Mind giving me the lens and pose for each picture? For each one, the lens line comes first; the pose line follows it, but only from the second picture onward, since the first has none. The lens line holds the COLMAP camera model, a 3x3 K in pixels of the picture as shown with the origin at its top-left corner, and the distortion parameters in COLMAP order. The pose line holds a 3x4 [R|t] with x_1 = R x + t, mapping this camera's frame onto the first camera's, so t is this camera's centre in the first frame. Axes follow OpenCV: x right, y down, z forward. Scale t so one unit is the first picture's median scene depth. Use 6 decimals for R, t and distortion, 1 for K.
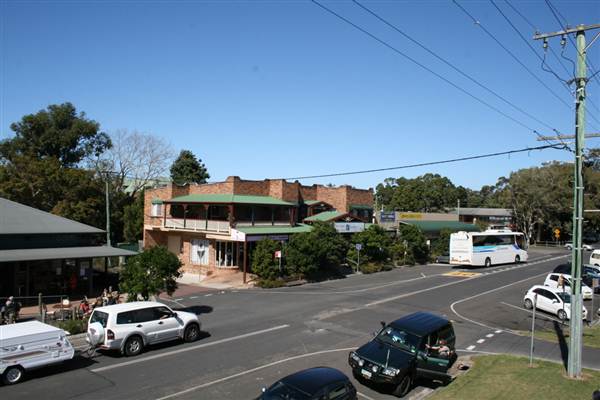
lens RADIAL K [[517.3, 0, 303.5], [0, 517.3, 198.0], [0, 0, 1]] dist [-0.140069, 0.130514]
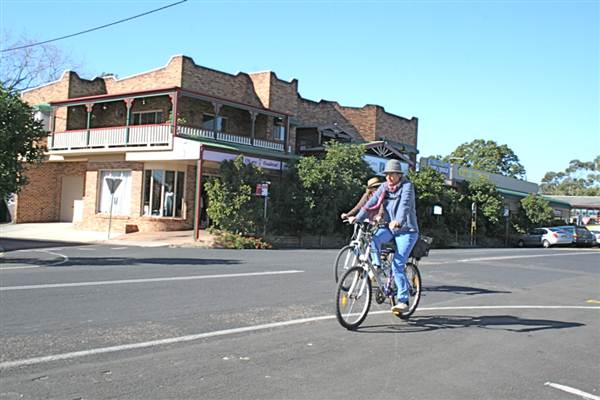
lens RADIAL K [[699.3, 0, 301.9], [0, 699.3, 201.1], [0, 0, 1]] dist [-0.072330, 0.000000]
pose [[0.999185, 0.028432, 0.028647, -0.027185], [-0.028373, 0.999594, -0.002485, 0.114641], [-0.028706, 0.001670, 0.999587, 0.272968]]
